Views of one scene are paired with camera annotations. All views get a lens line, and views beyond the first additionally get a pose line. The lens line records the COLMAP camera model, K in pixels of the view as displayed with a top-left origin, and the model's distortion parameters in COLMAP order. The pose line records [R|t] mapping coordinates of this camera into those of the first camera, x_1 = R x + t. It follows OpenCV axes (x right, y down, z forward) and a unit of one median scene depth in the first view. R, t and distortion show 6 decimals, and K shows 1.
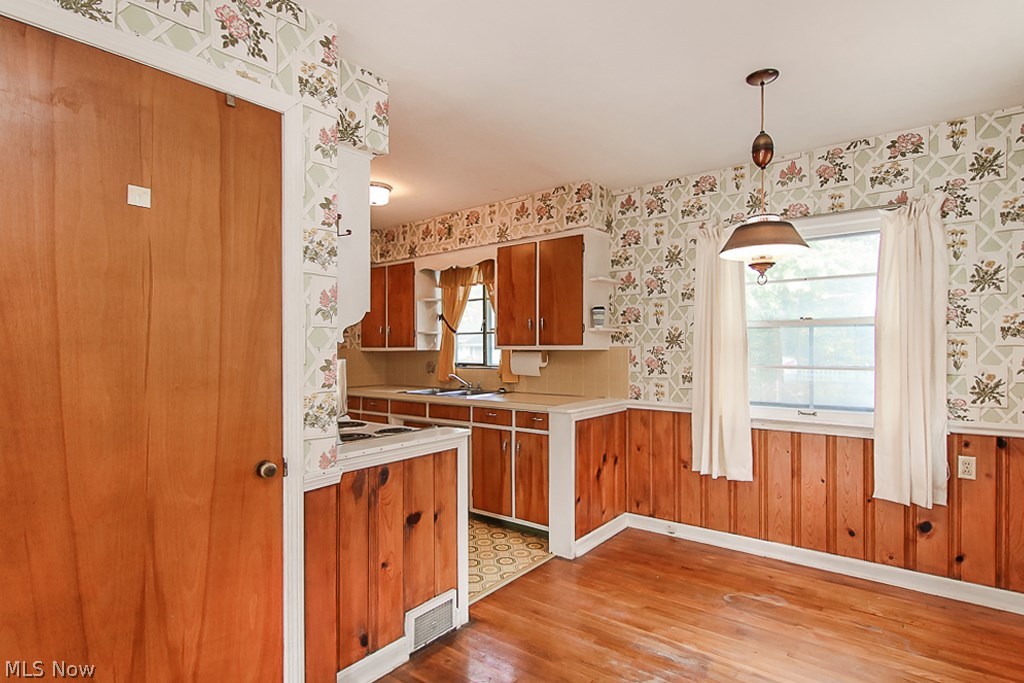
lens RADIAL K [[530.3, 0, 525.8], [0, 530.3, 346.2], [0, 0, 1]] dist [0.025146, -0.015152]
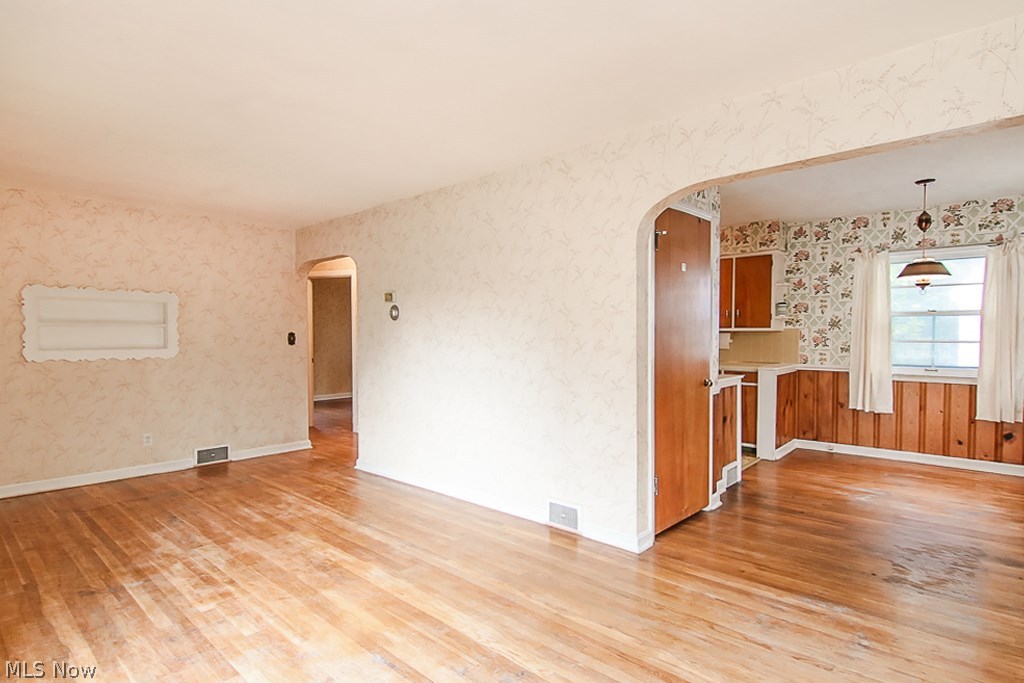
lens RADIAL K [[530.3, 0, 526.7], [0, 530.3, 345.2], [0, 0, 1]] dist [0.025146, -0.015152]
pose [[0.997686, 0.001208, -0.067984, -0.555307], [0.001057, 0.999446, 0.033275, -0.003568], [0.067986, -0.033269, 0.997131, -0.657493]]
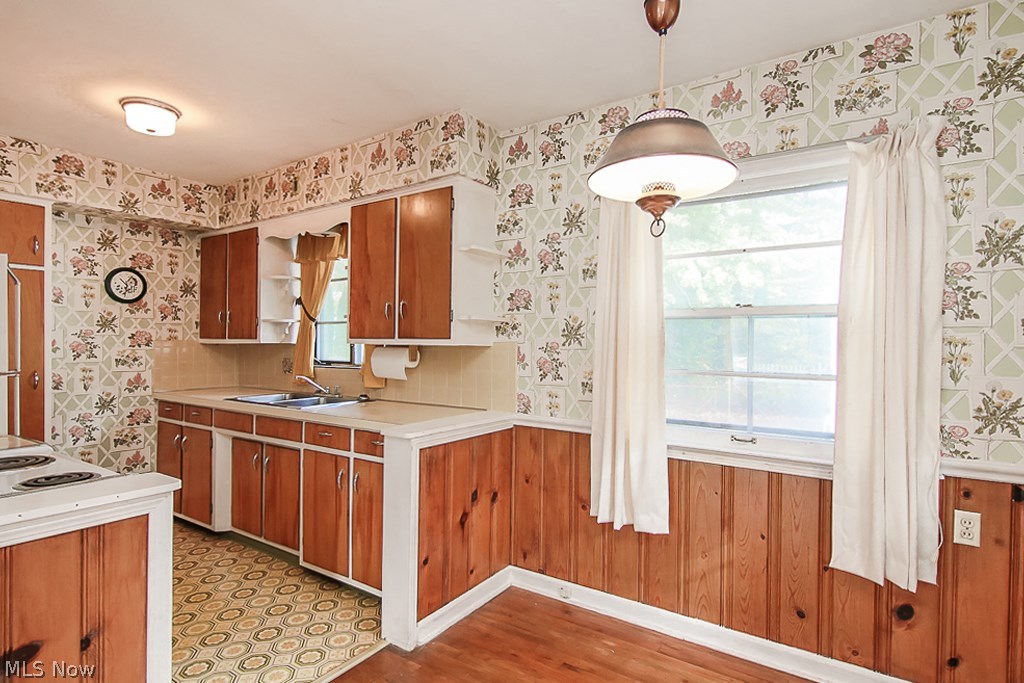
lens RADIAL K [[530.3, 0, 524.0], [0, 530.3, 343.8], [0, 0, 1]] dist [0.025146, -0.015152]
pose [[0.997861, 0.013047, 0.064052, 0.184201], [-0.013422, 0.999895, 0.005427, -0.000856], [-0.063974, -0.006275, 0.997932, 0.303882]]
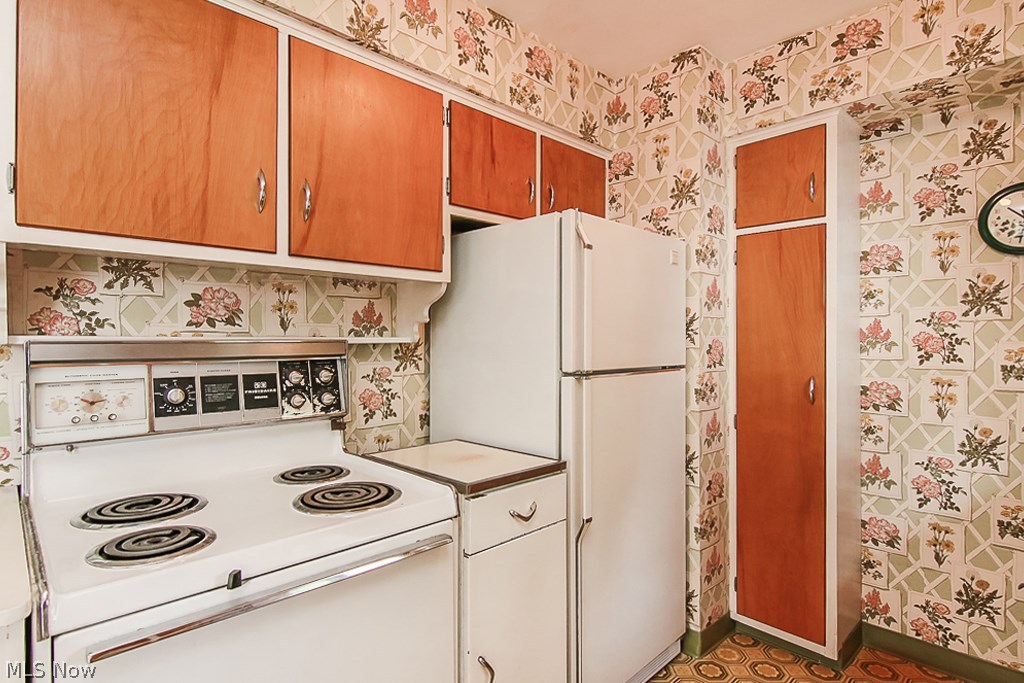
lens RADIAL K [[530.3, 0, 486.6], [0, 530.3, 343.4], [0, 0, 1]] dist [0.025146, -0.015152]
pose [[-0.168824, 0.013289, -0.985557, 0.063818], [0.004642, 0.999909, 0.012688, 0.014951], [0.985635, -0.002433, -0.168870, 1.041004]]
